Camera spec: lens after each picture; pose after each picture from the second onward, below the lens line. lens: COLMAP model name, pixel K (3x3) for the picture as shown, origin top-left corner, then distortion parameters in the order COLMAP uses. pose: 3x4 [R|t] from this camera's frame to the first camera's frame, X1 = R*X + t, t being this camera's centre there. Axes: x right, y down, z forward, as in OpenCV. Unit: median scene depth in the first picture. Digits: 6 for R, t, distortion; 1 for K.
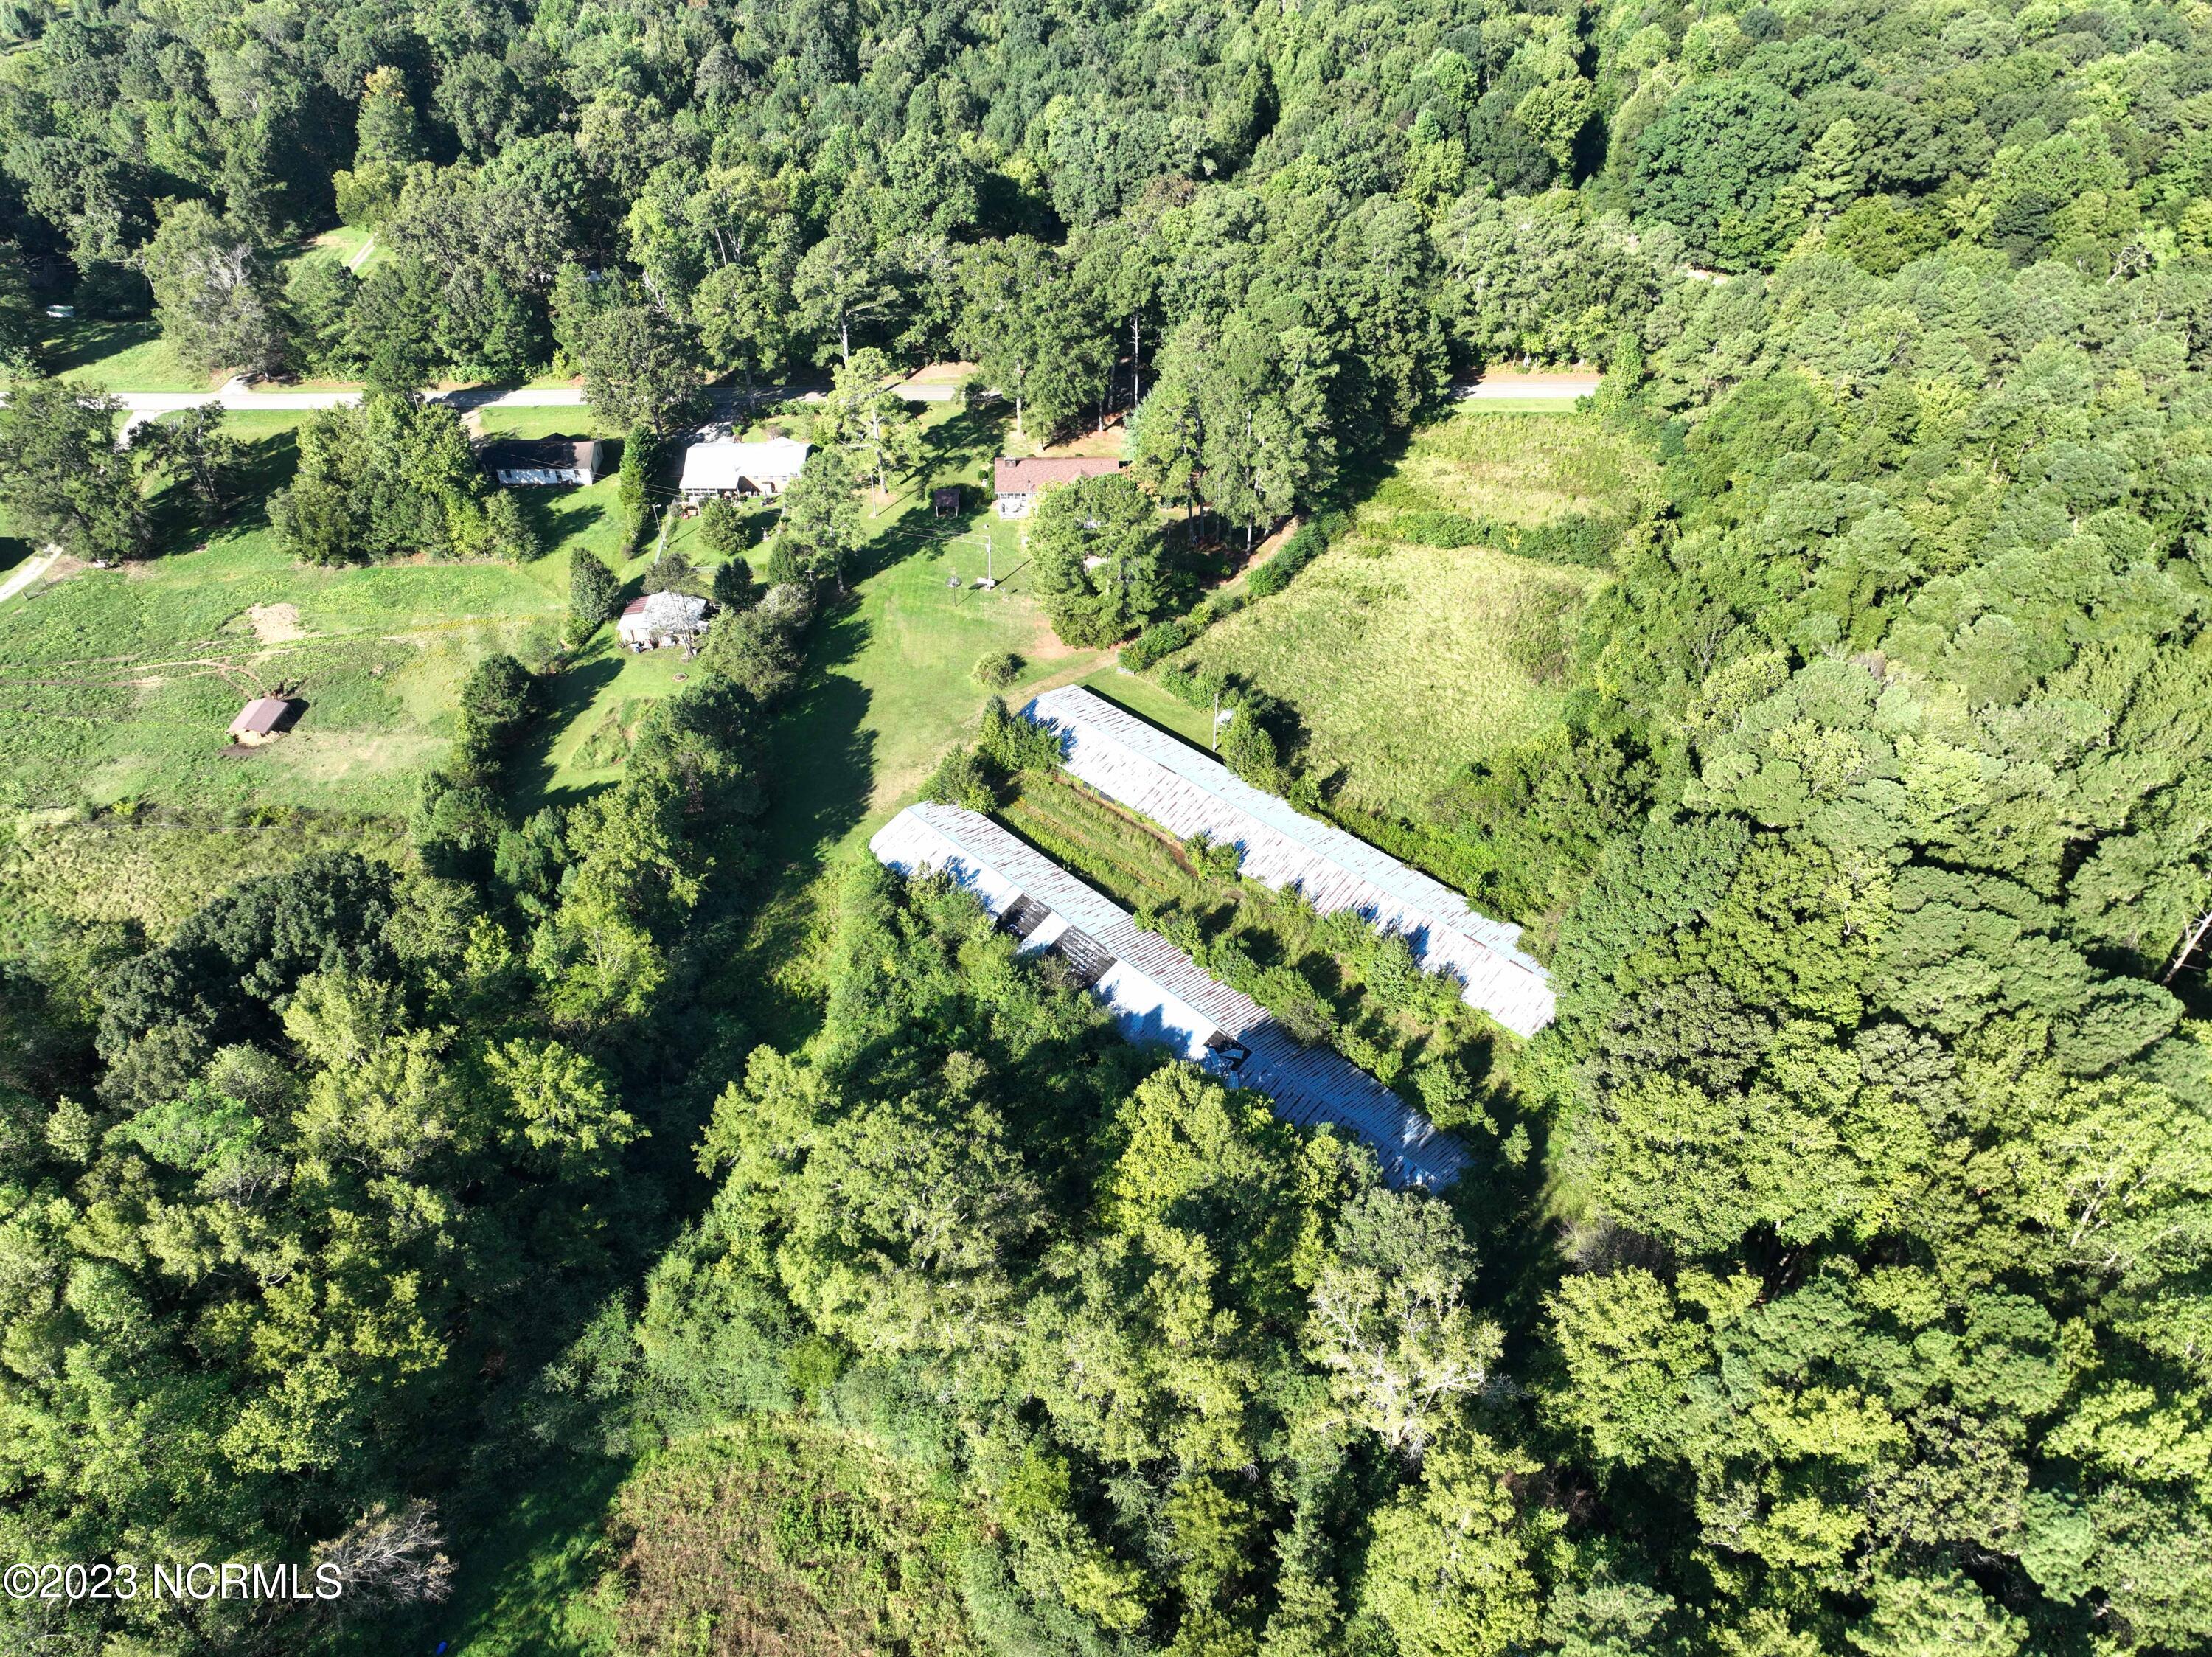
lens RADIAL K [[1542.9, 0, 1106.0], [0, 1542.9, 828.5], [0, 0, 1]] dist [0.000983, 0.019226]
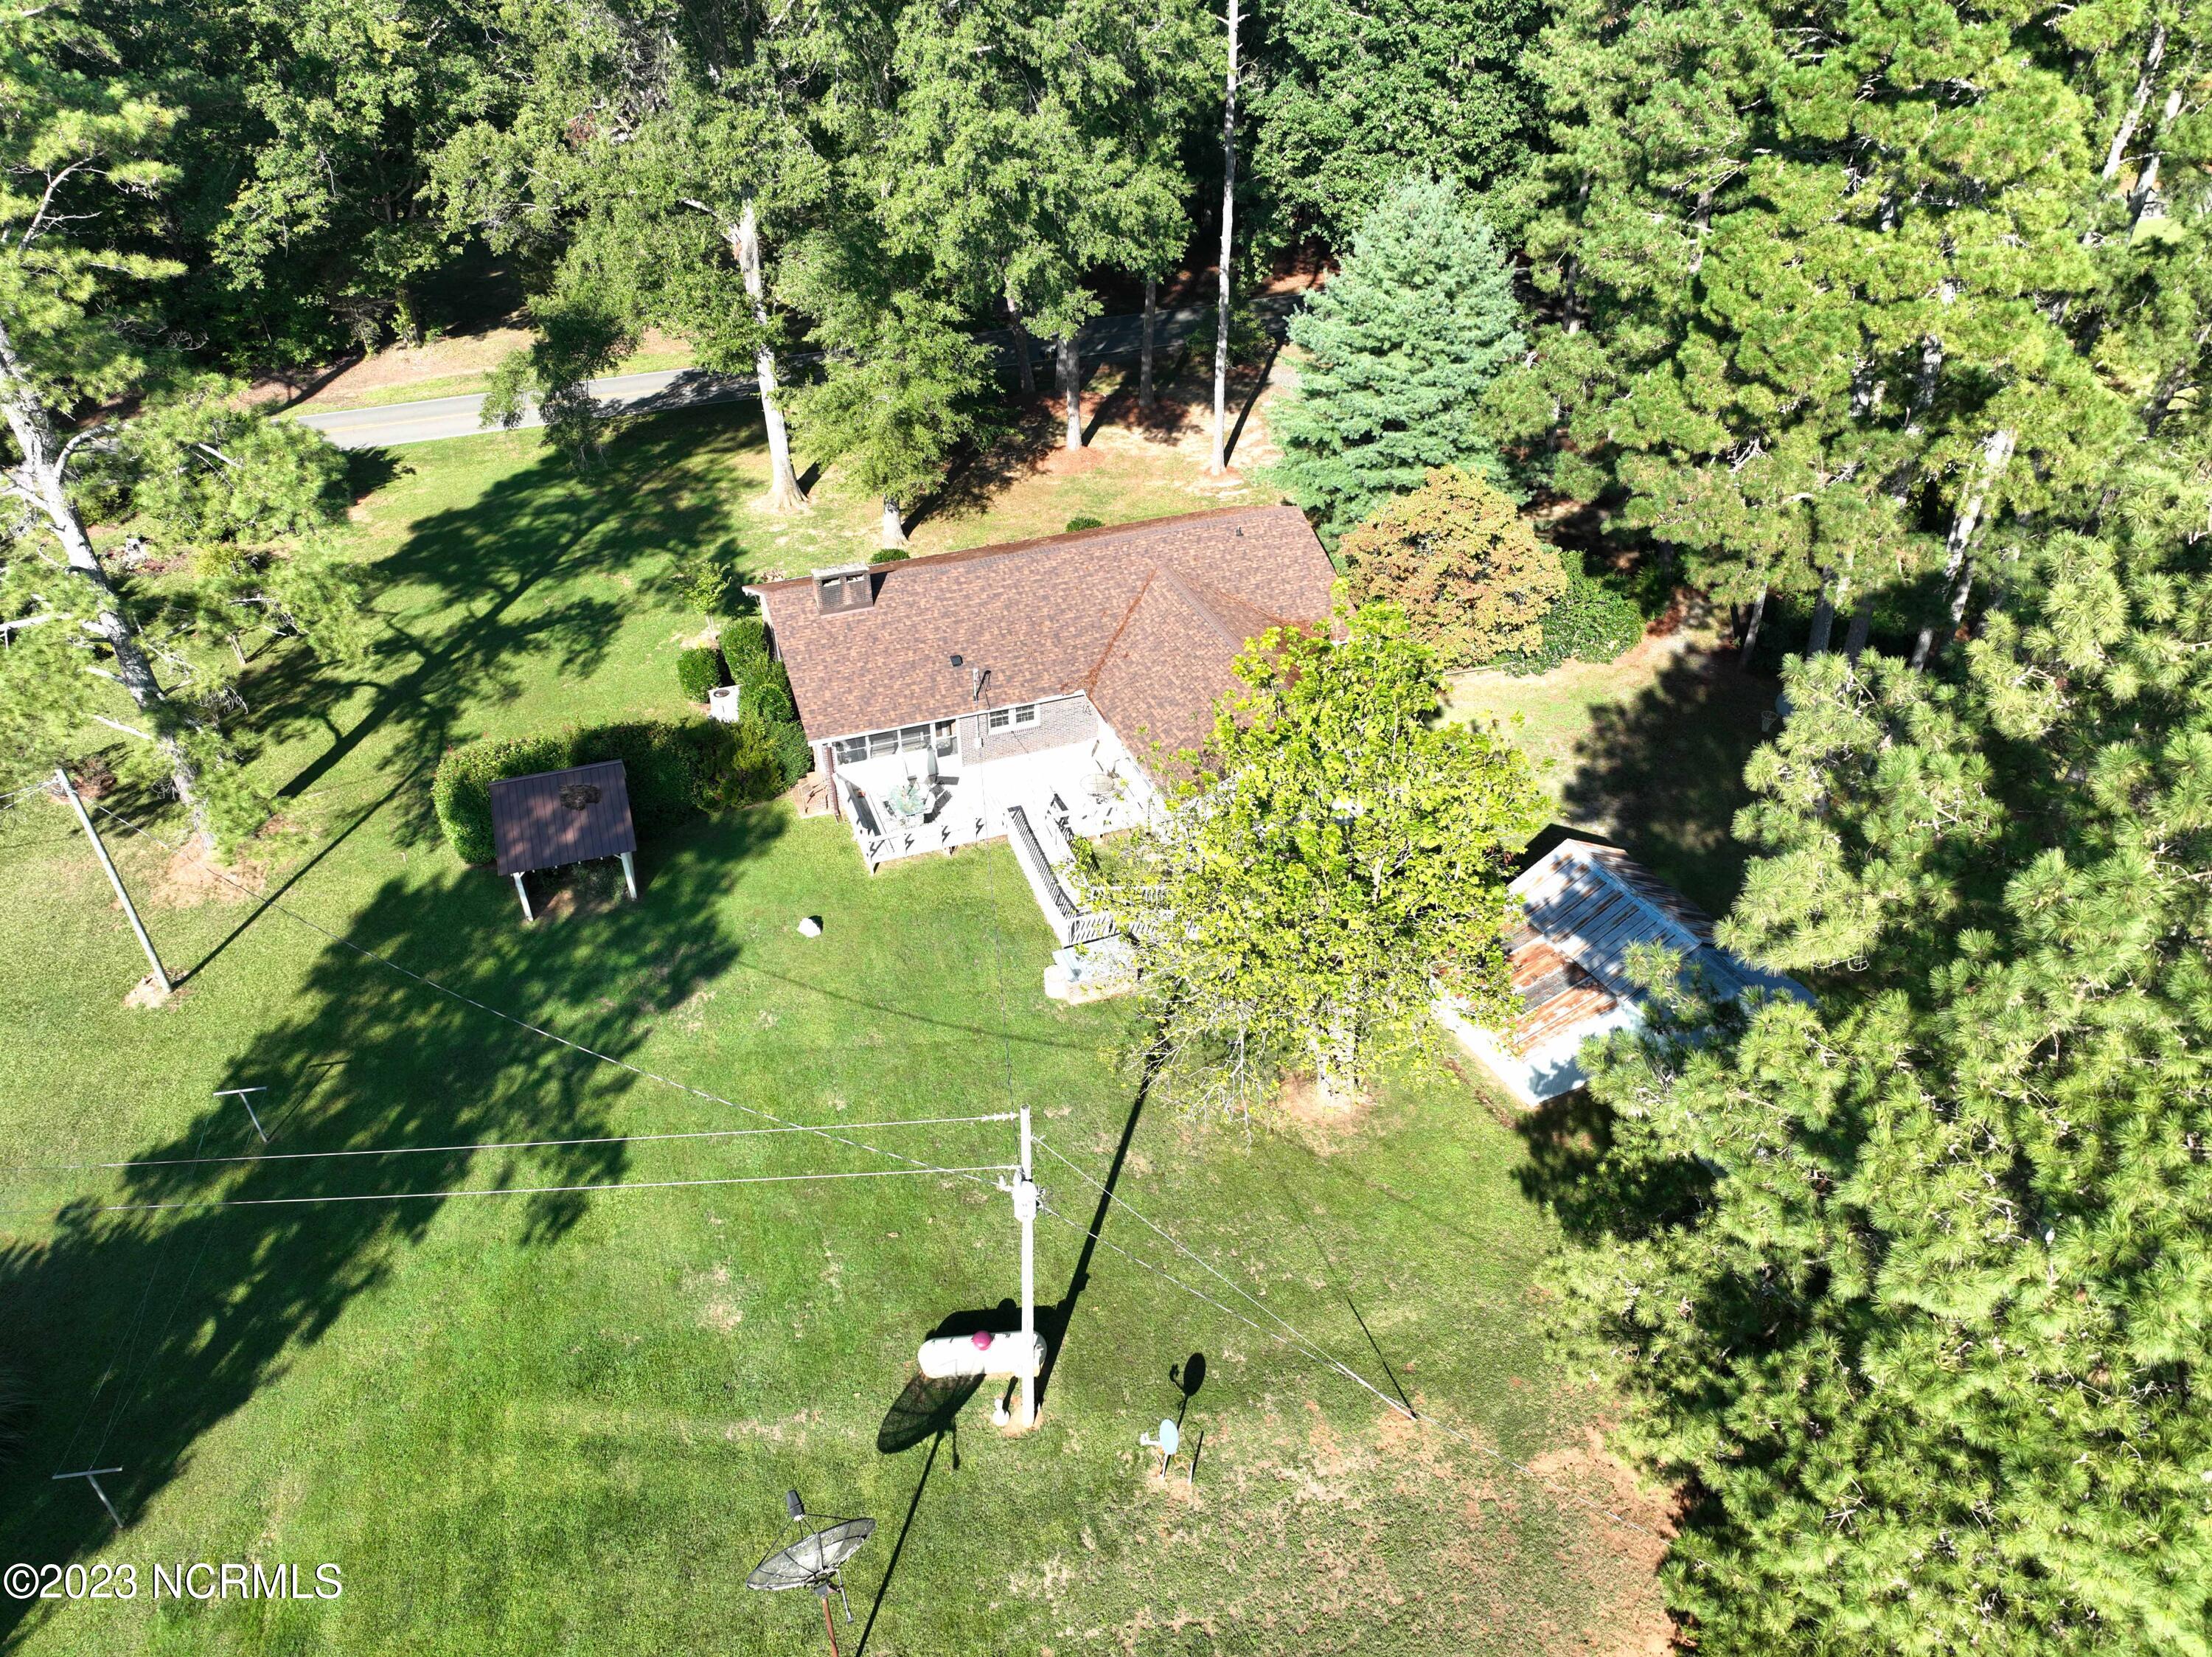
lens RADIAL K [[1544.6, 0, 1118.3], [0, 1544.6, 837.7], [0, 0, 1]] dist [0.001618, 0.007731]
pose [[0.945255, -0.202843, 0.255634, -0.085798], [0.225104, 0.972439, -0.060744, -0.180079], [-0.236267, 0.114962, 0.964863, 0.782885]]
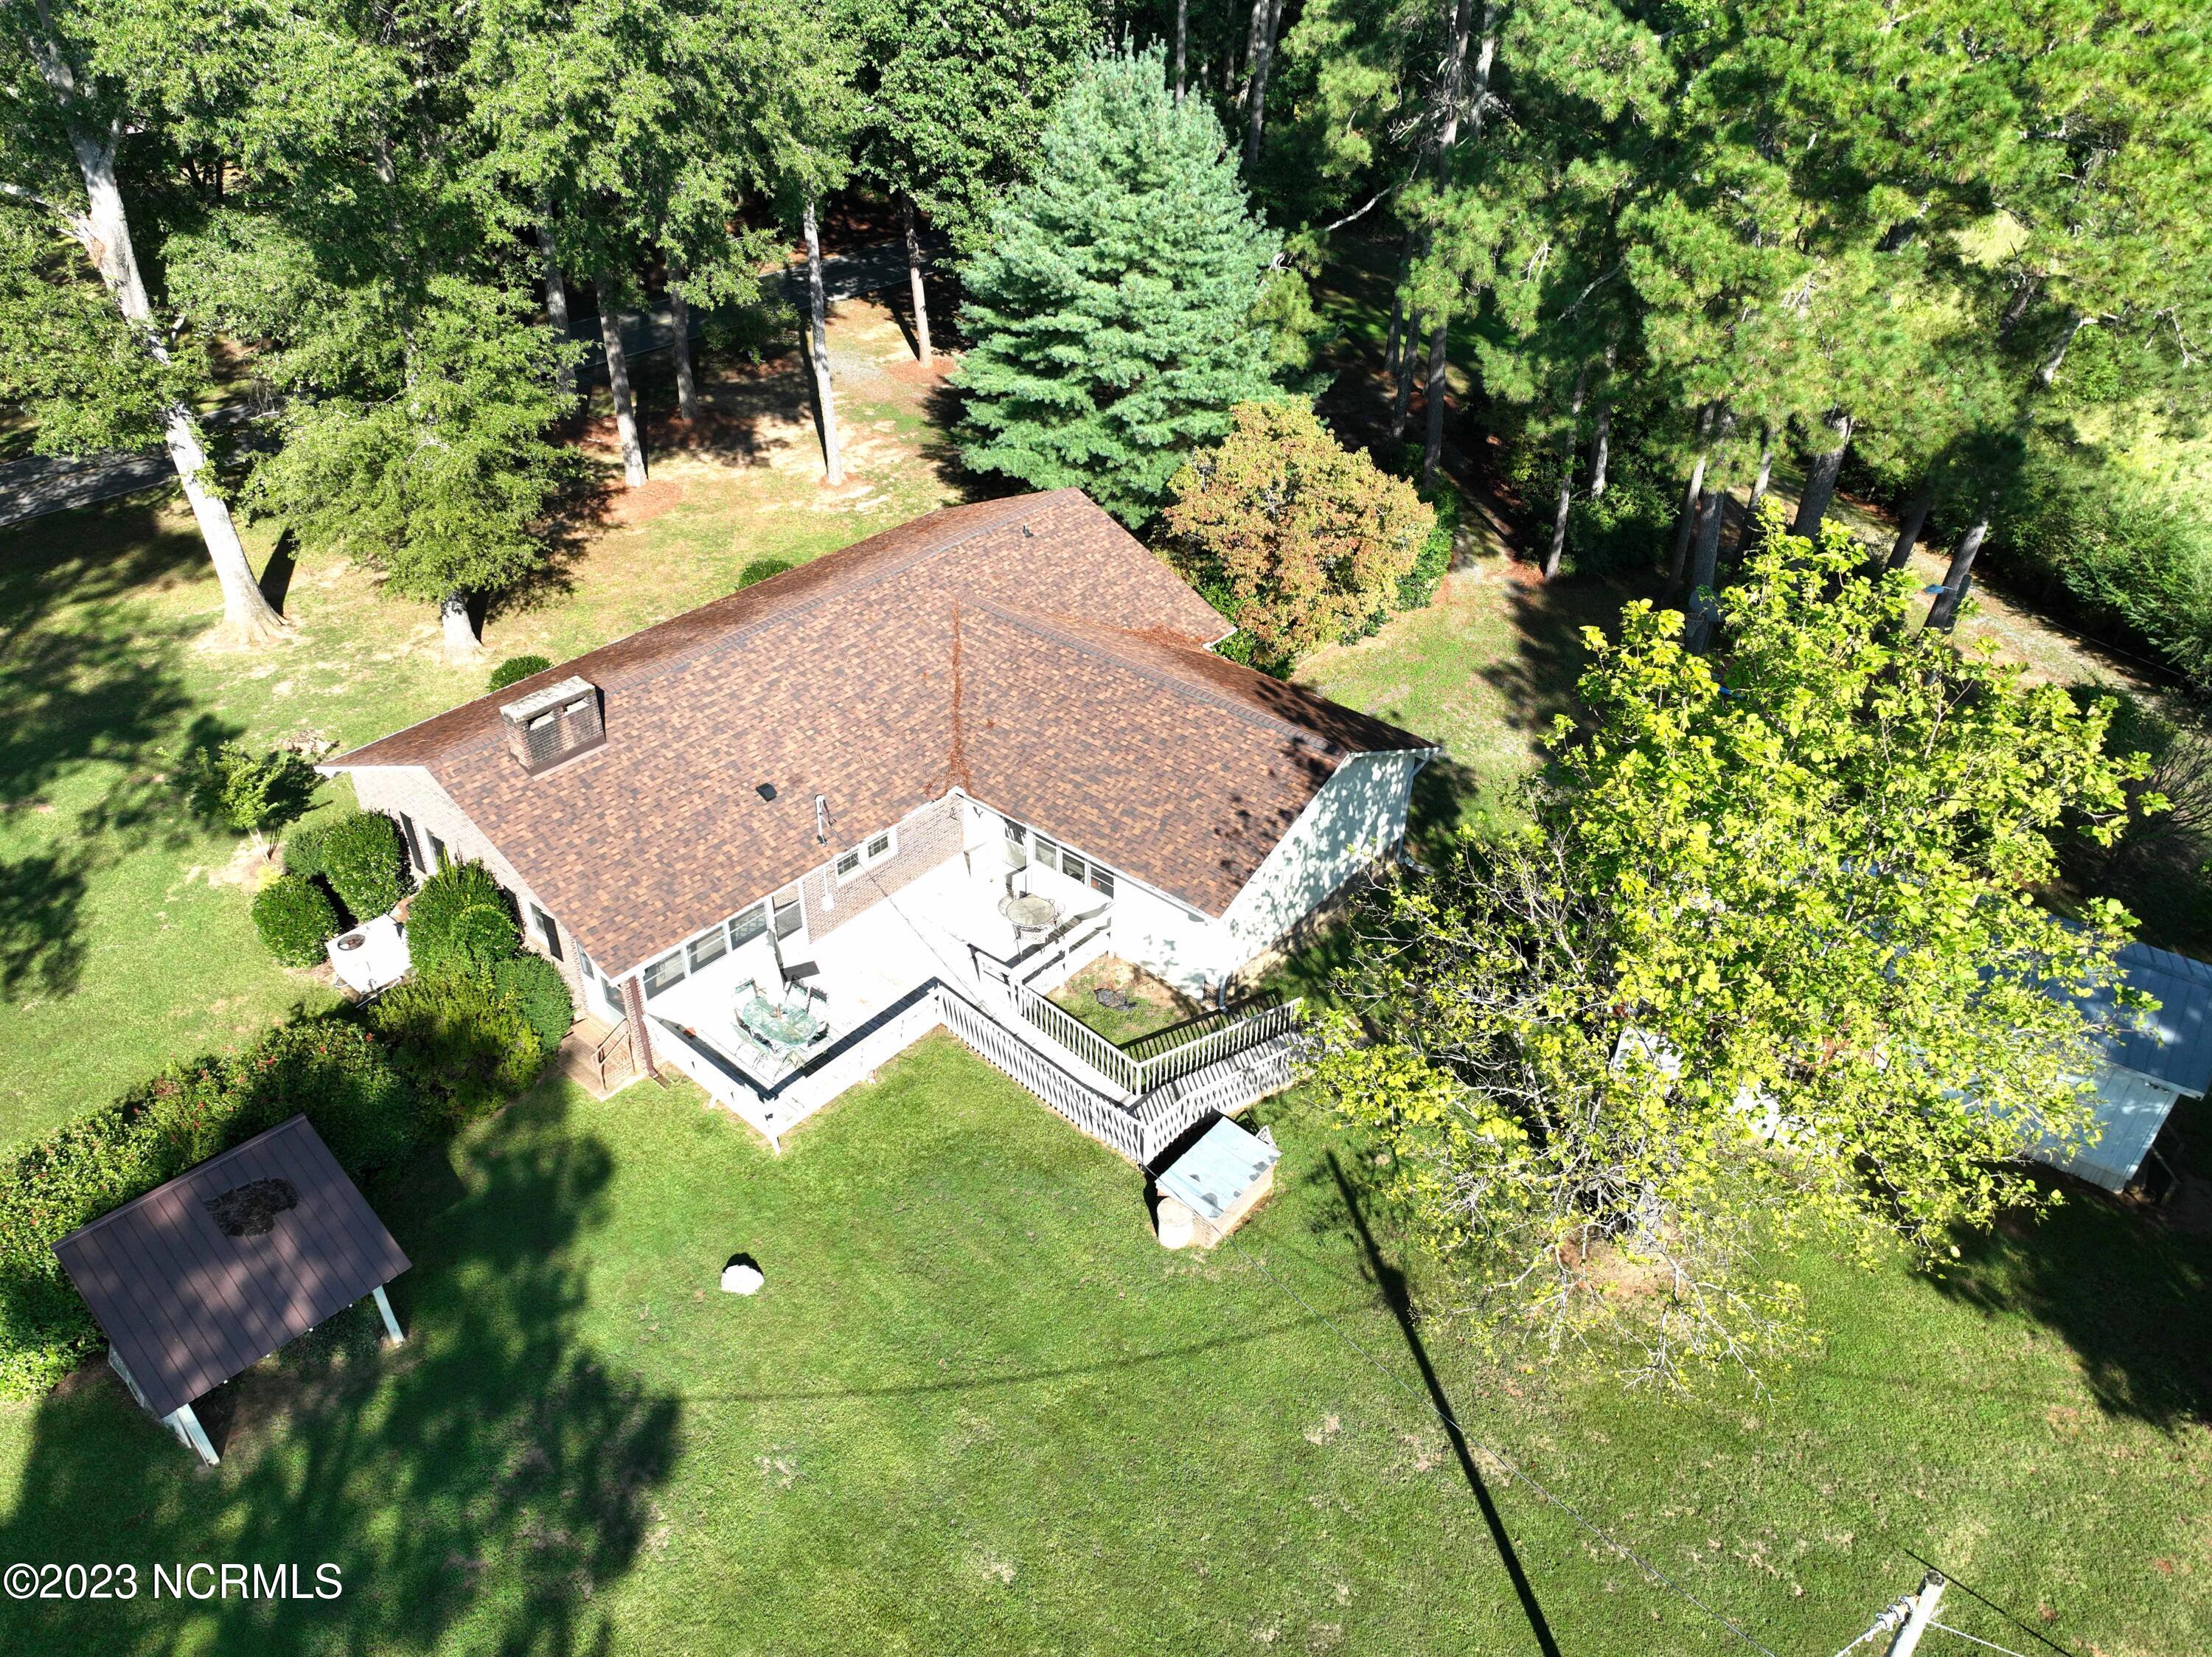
lens RADIAL K [[1544.6, 0, 1118.3], [0, 1544.6, 837.7], [0, 0, 1]] dist [0.001618, 0.007731]
pose [[0.677442, -0.425824, 0.599788, -0.110440], [0.481910, 0.872965, 0.075466, -0.212111], [-0.555729, 0.237920, 0.796592, 0.859825]]
